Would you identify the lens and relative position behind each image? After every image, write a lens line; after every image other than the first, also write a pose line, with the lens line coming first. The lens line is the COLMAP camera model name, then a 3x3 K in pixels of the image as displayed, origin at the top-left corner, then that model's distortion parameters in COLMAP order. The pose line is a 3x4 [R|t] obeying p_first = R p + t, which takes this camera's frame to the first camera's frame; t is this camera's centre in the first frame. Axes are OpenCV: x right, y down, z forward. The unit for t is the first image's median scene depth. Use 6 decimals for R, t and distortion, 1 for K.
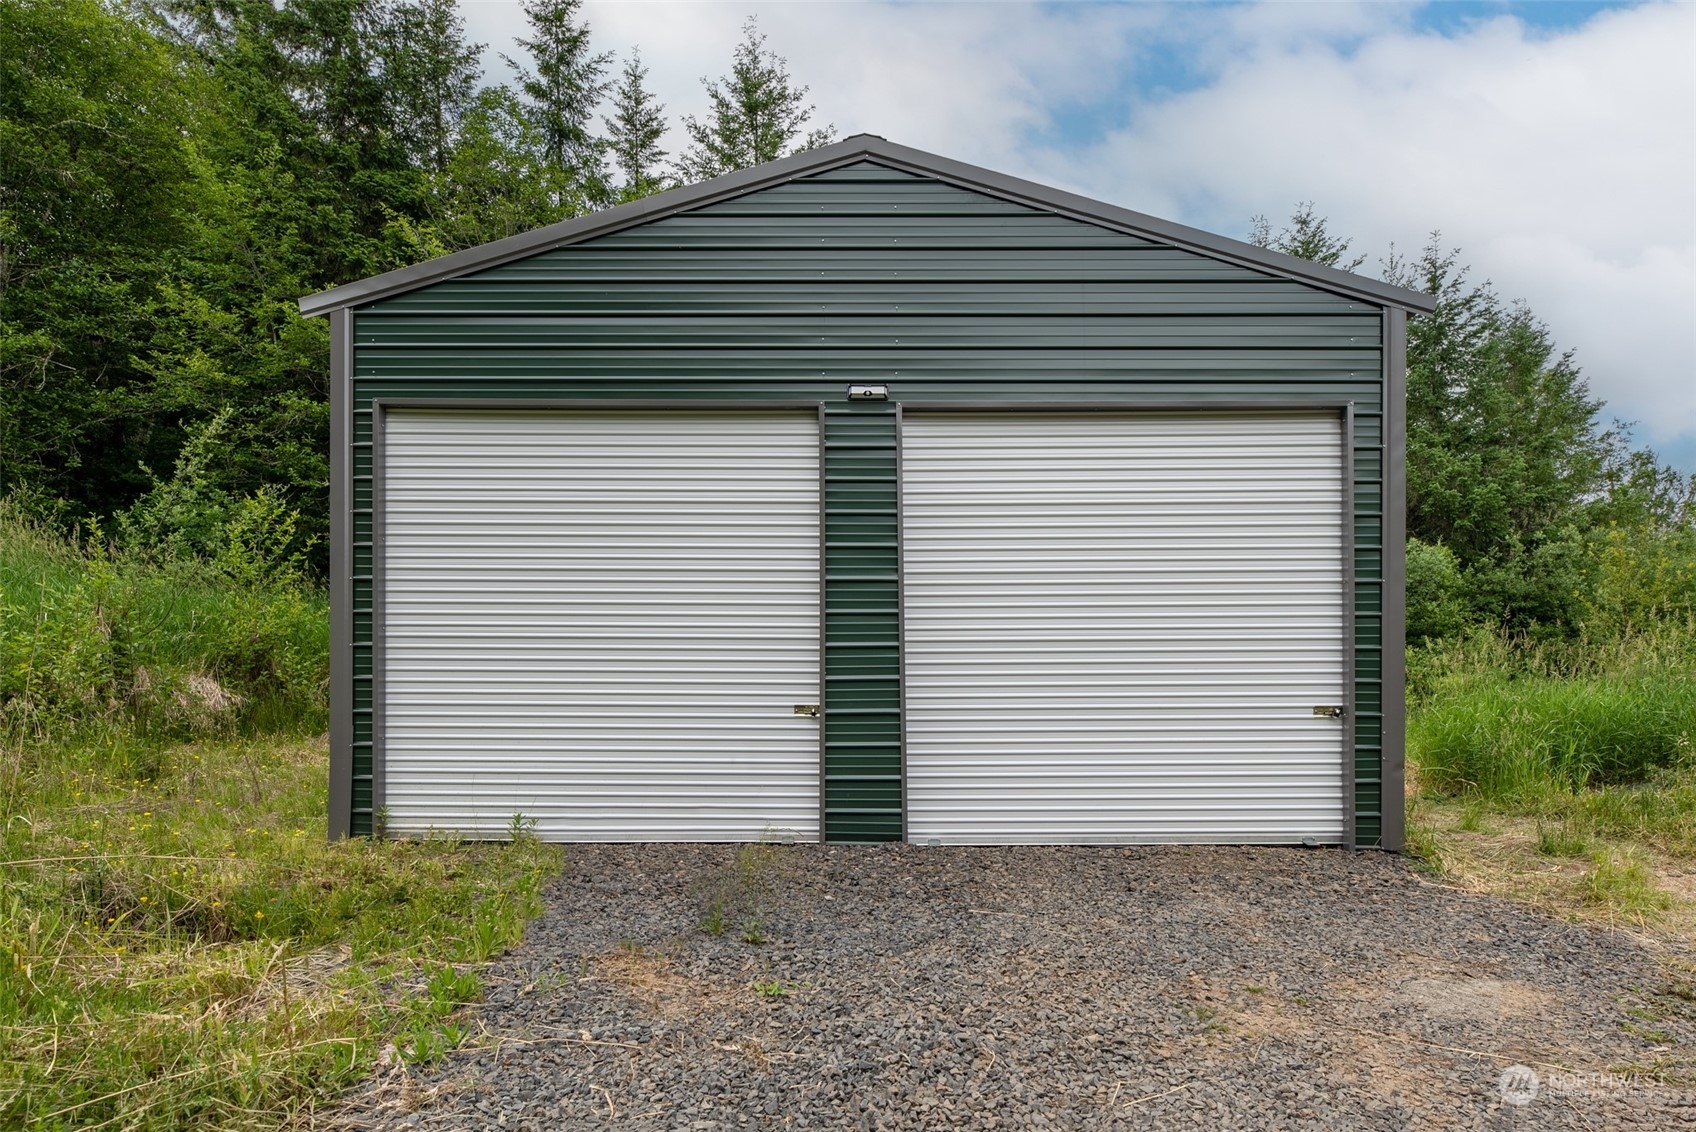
lens RADIAL K [[783.0, 0, 847.7], [0, 783.0, 621.6], [0, 0, 1]] dist [-0.016686, 0.000109]
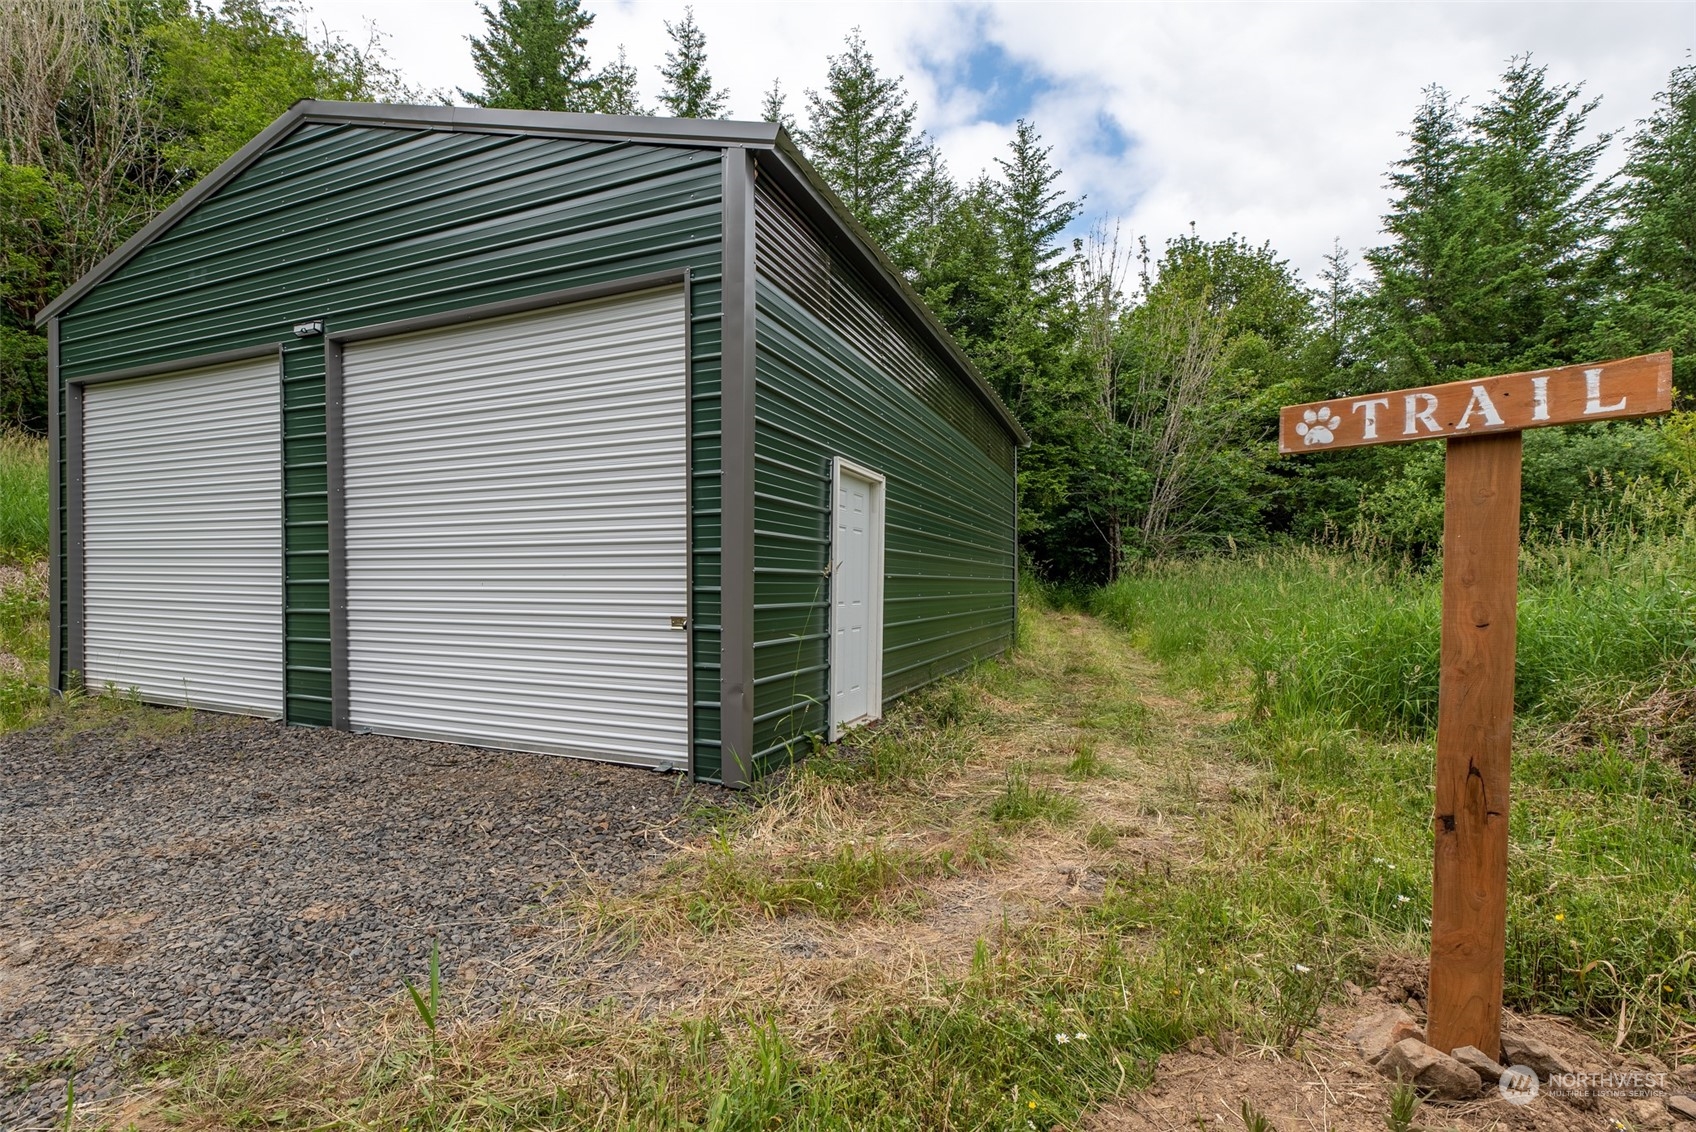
lens RADIAL K [[676.8, 0, 848.0], [0, 676.8, 566.0], [0, 0, 1]] dist [0.000297, -0.000144]
pose [[0.931750, -0.004545, -0.363073, 1.080829], [0.004769, 0.999989, -0.000279, 0.053115], [0.363070, -0.001471, 0.931761, 0.351720]]
